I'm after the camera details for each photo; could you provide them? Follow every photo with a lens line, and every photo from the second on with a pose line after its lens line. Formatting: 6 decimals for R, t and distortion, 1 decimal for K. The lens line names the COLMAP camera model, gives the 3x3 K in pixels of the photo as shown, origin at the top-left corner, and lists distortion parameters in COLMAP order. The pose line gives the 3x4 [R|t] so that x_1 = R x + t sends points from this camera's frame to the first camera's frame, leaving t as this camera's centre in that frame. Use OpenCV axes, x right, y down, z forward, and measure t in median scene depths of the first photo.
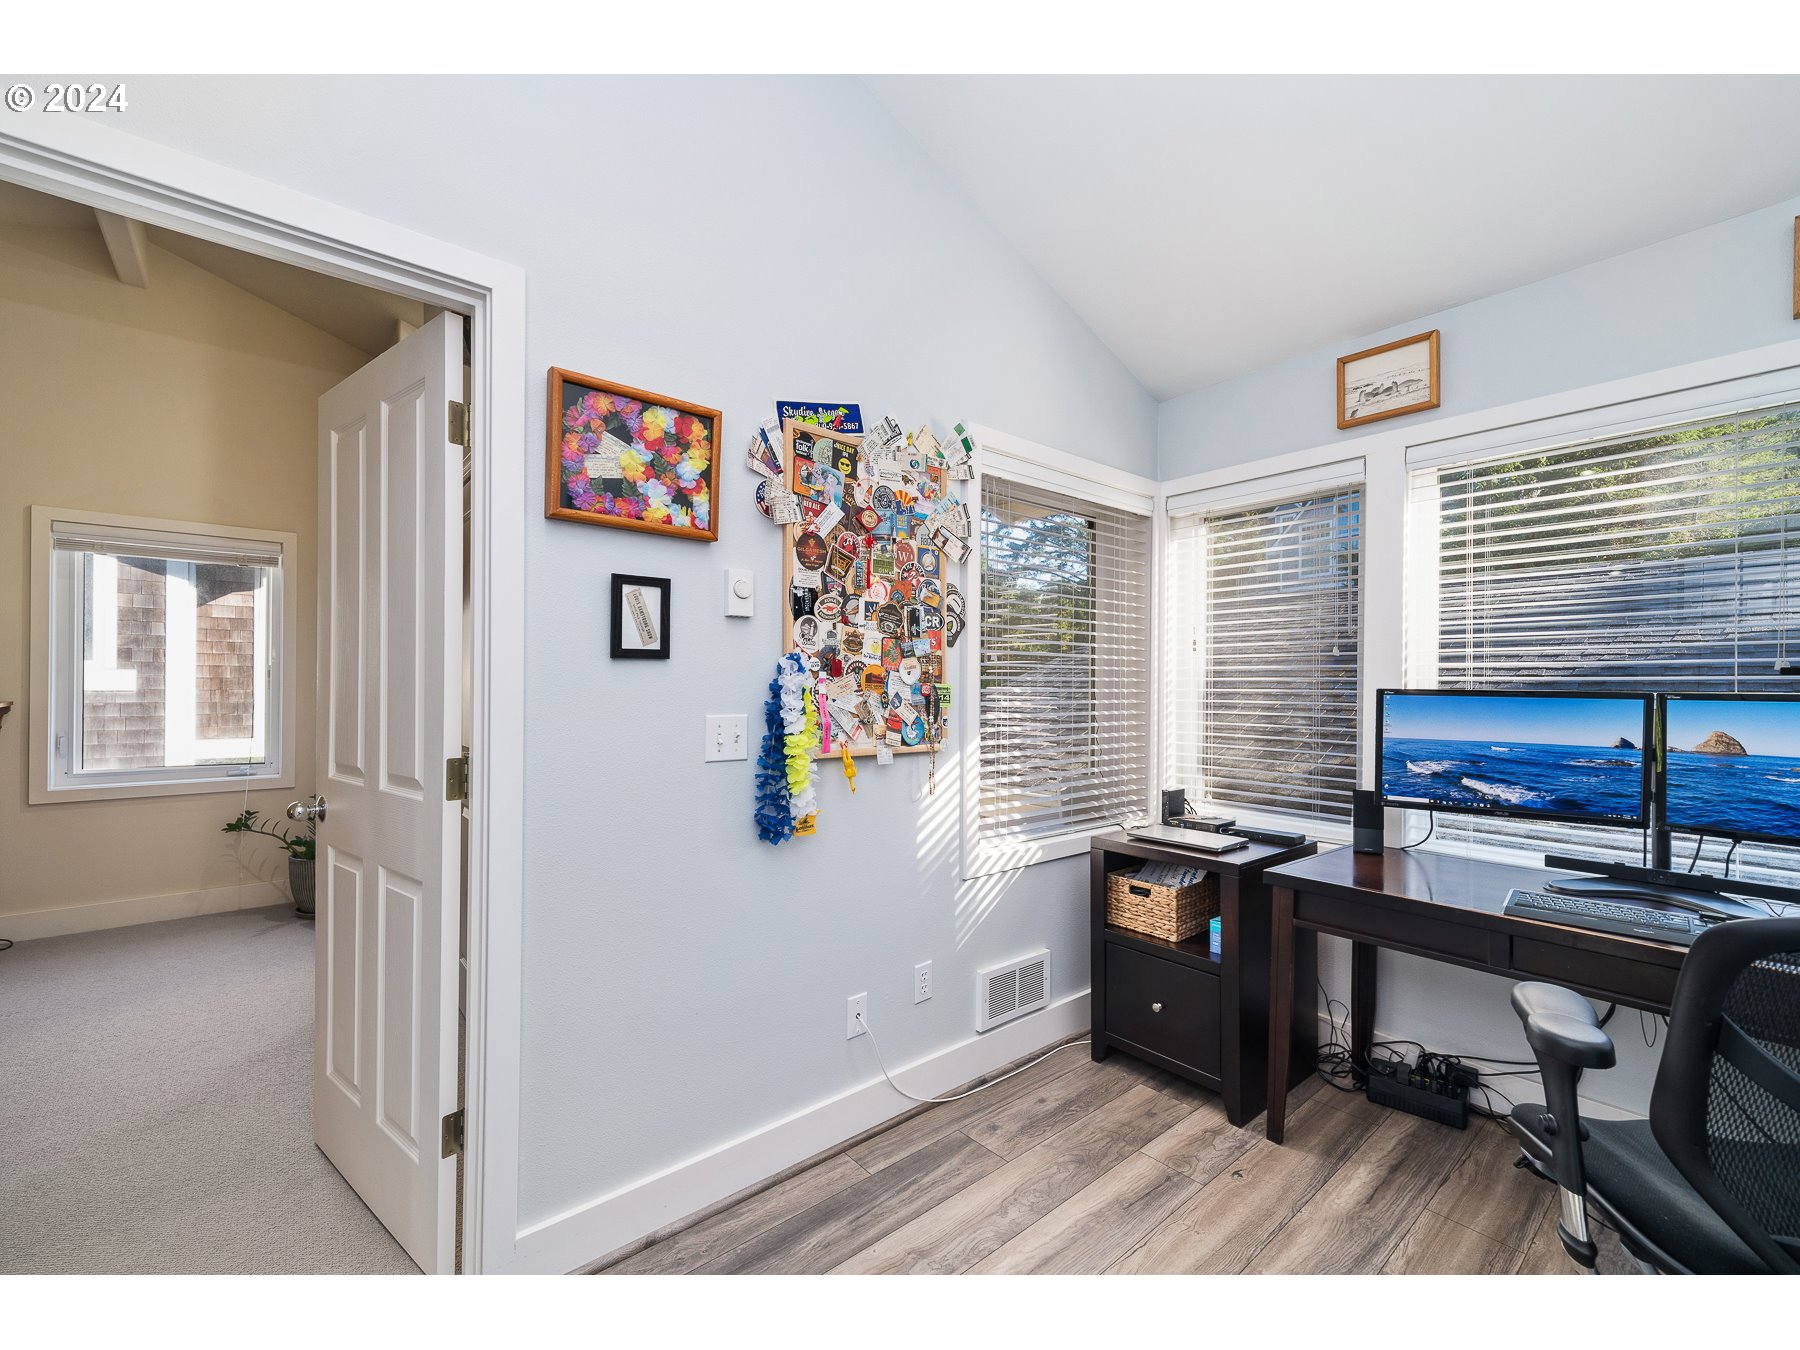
lens RADIAL K [[758.3, 0, 898.4], [0, 758.3, 683.1], [0, 0, 1]] dist [-0.000062, -0.000112]
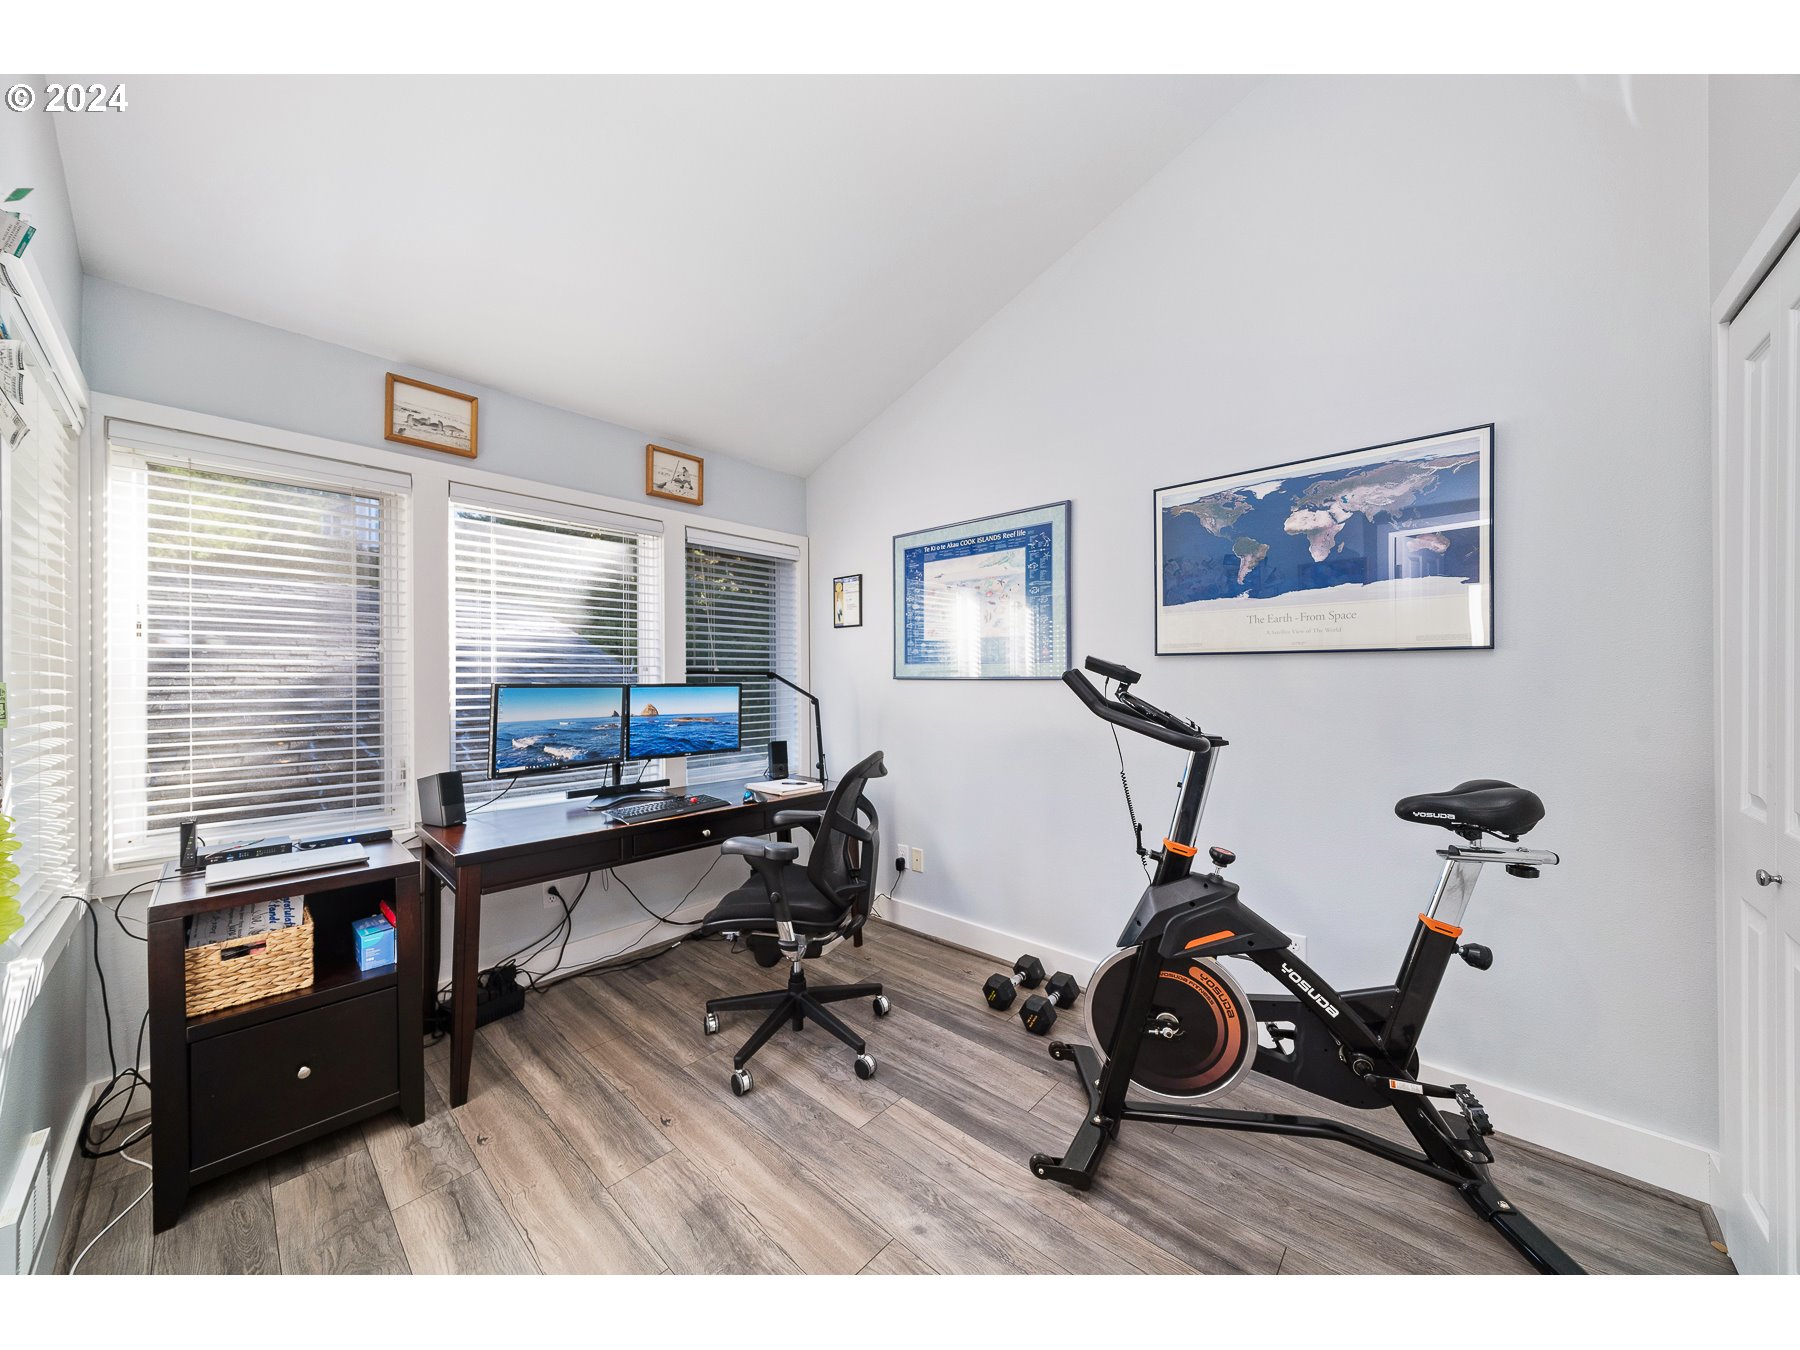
lens RADIAL K [[628.6, 0, 899.1], [0, 628.6, 677.0], [0, 0, 1]] dist [-0.000176, 0.000090]
pose [[-0.127582, -0.000333, 0.991828, -0.470177], [0.001235, 0.999999, 0.000495, -0.002438], [-0.991827, 0.001288, -0.127581, 0.497209]]
